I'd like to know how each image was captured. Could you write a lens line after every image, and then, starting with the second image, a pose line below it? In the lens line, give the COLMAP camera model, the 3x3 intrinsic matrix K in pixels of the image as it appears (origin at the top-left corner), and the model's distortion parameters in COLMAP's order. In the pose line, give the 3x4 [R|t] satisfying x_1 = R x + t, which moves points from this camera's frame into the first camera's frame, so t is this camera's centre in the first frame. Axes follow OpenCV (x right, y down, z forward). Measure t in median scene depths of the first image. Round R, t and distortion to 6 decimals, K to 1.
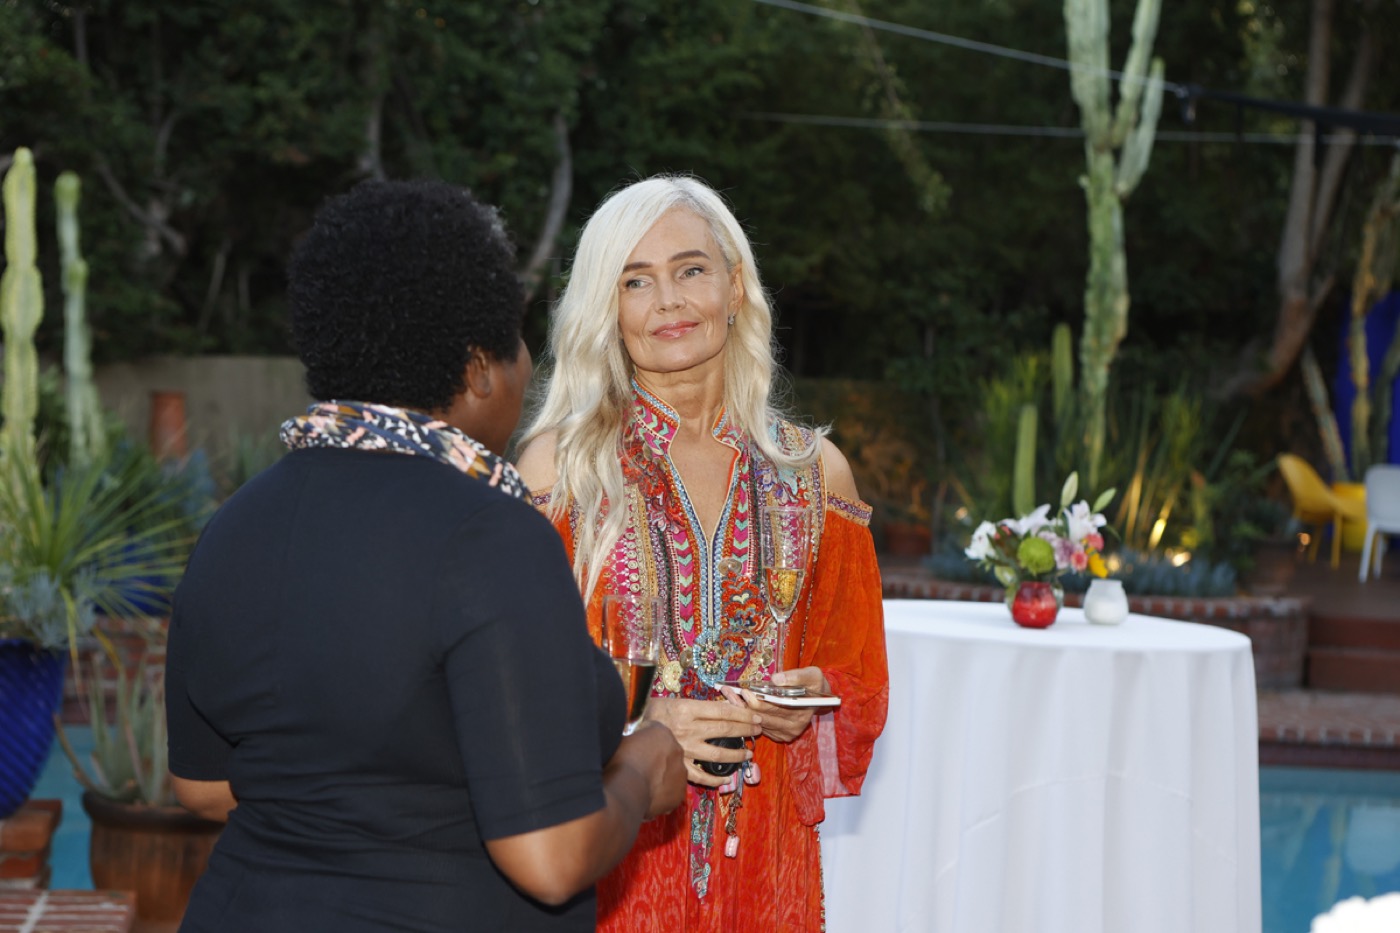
lens RADIAL K [[2747.8, 0, 701.1], [0, 2747.8, 481.4], [0, 0, 1]] dist [0.272353, 0.000000]
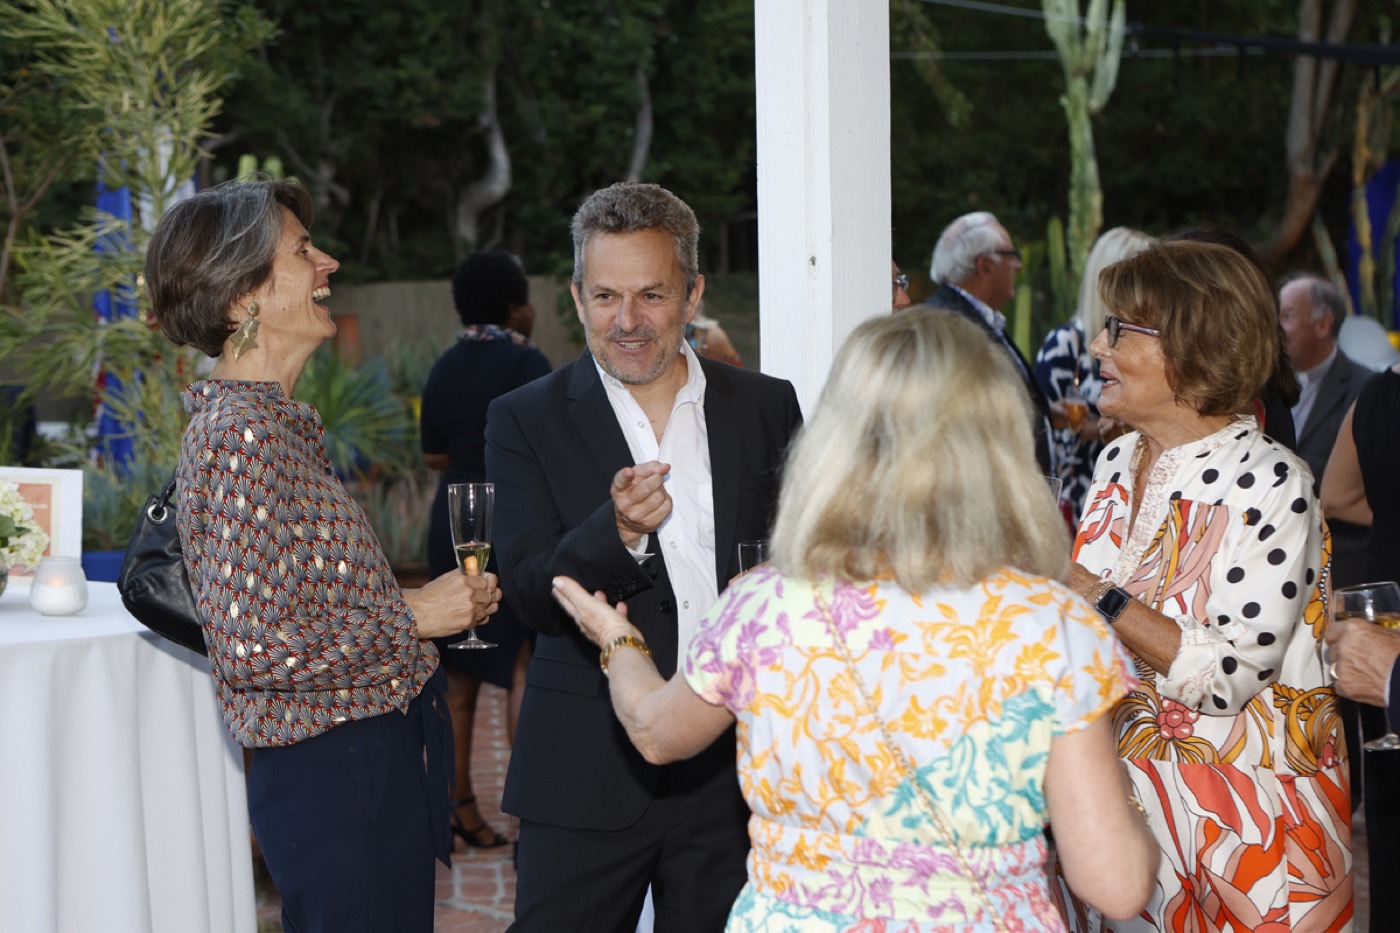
lens RADIAL K [[2747.8, 0, 692.6], [0, 2747.8, 461.6], [0, 0, 1]] dist [0.272353, 0.000000]
pose [[0.997292, -0.053609, -0.050356, 0.025120], [0.055212, 0.997993, 0.031008, 0.004373], [0.048592, -0.033704, 0.998250, -0.231505]]
